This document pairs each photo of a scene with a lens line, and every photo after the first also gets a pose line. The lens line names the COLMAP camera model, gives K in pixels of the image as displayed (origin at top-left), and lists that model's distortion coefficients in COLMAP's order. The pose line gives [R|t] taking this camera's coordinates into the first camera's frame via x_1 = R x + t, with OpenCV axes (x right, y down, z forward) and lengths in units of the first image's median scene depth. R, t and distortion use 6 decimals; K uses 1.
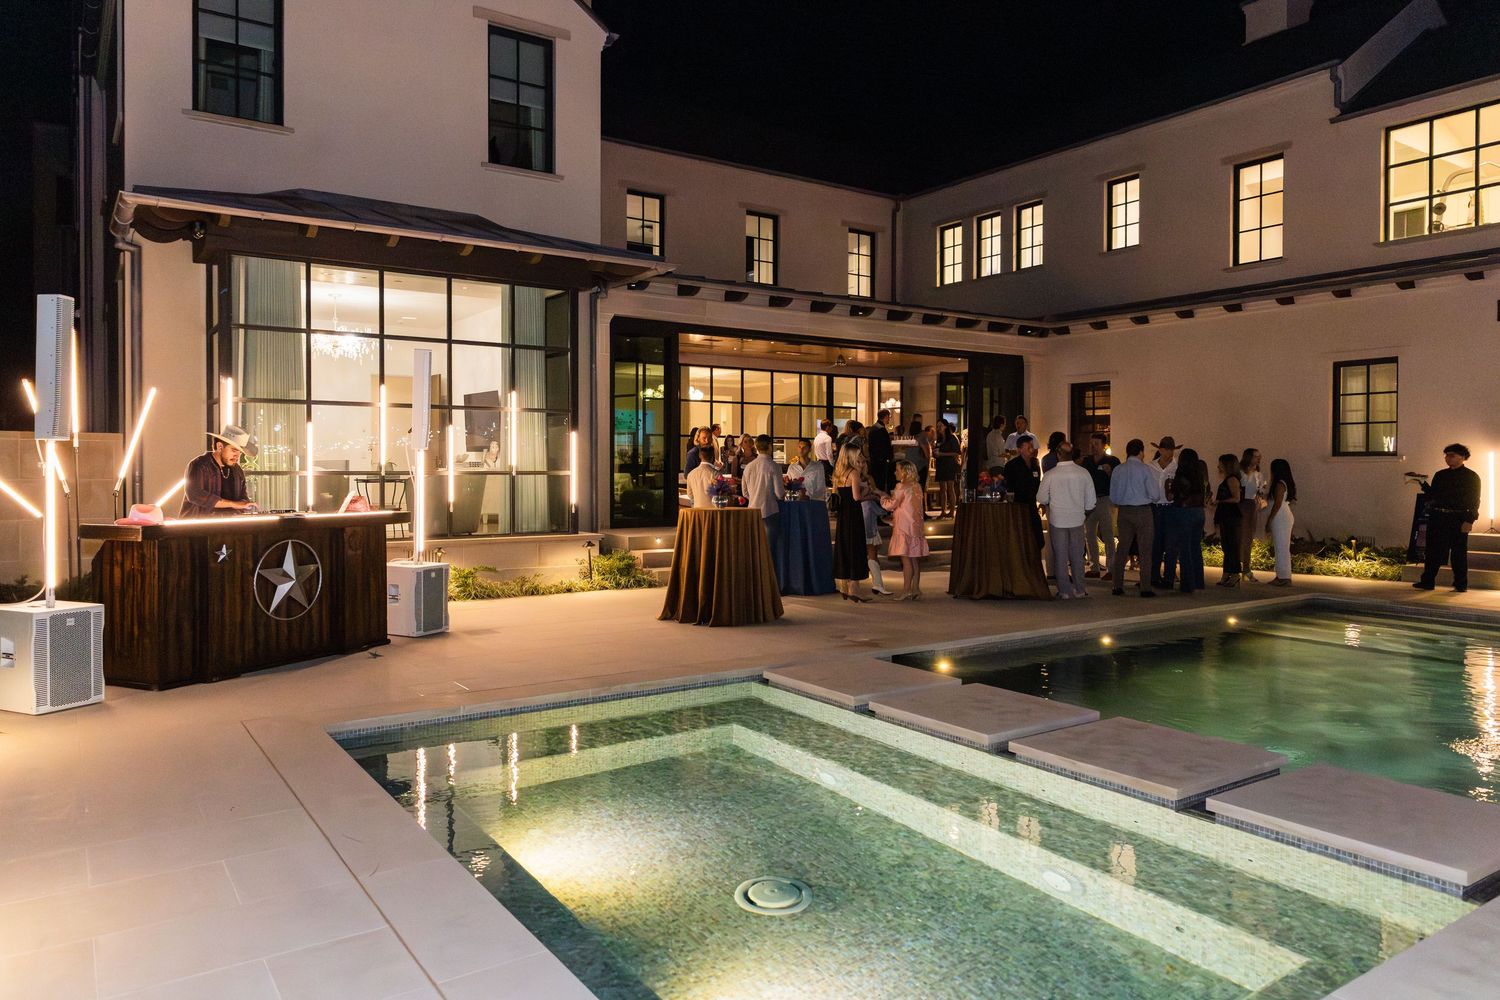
lens RADIAL K [[1019.6, 0, 750.0], [0, 1019.6, 500.0], [0, 0, 1]] dist [0.000443, 0.000361]
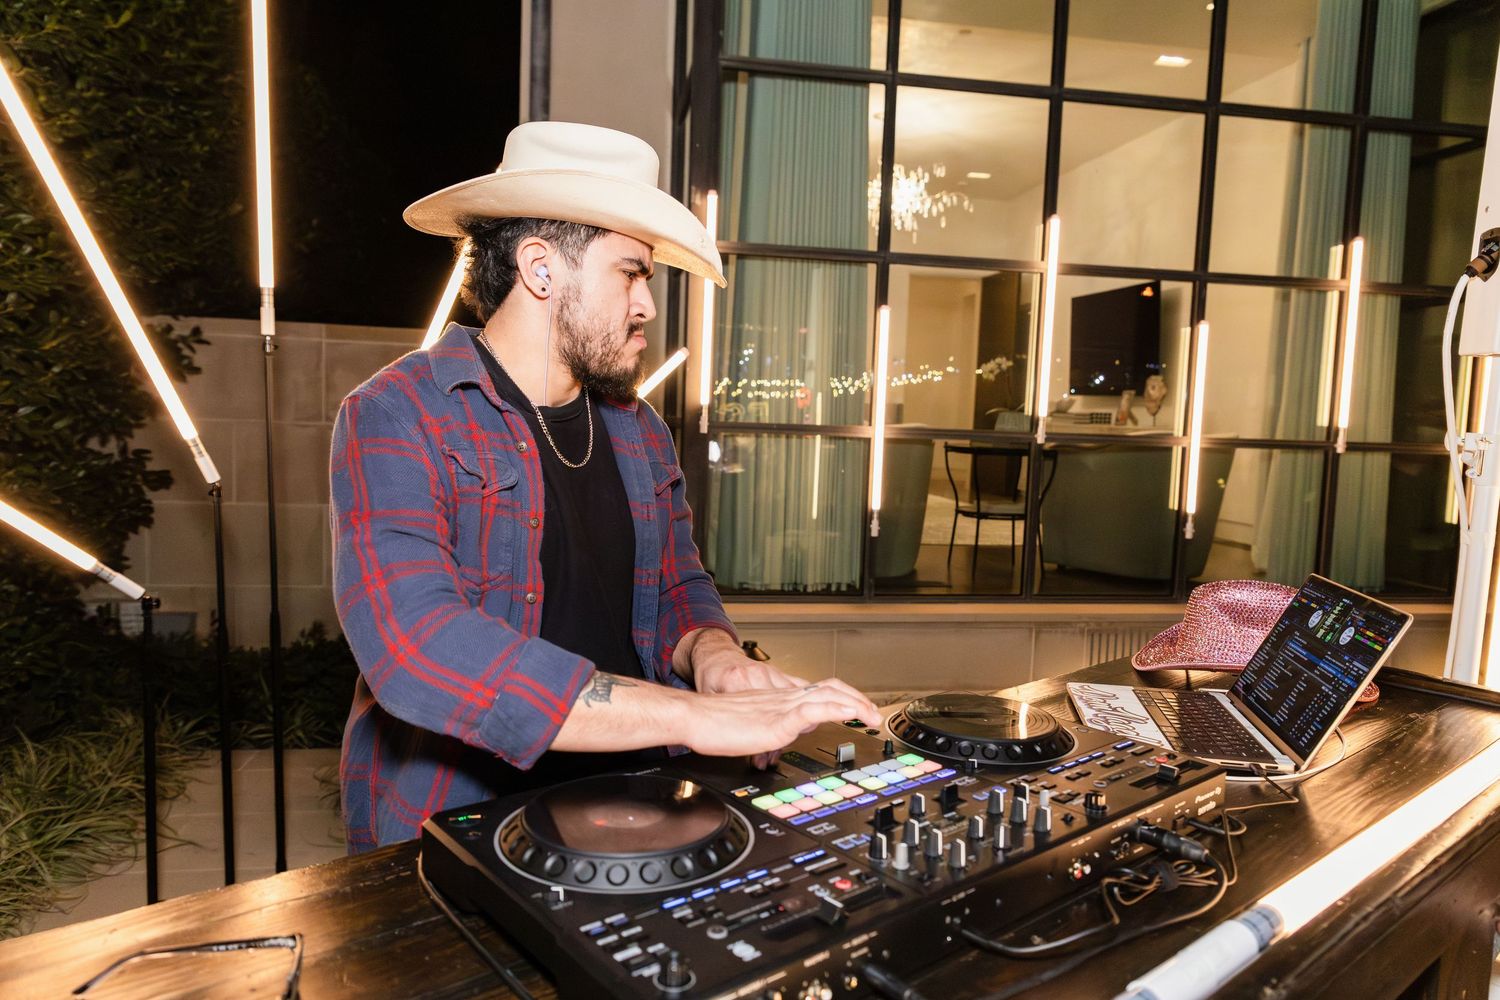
lens RADIAL K [[1018.4, 0, 750.0], [0, 1018.4, 500.0], [0, 0, 1]] dist [0.002620, -0.000437]
pose [[0.904378, 0.067287, -0.421395, -0.294618], [-0.047231, 0.997207, 0.057865, -0.019090], [0.424111, -0.032429, 0.905029, 0.590354]]
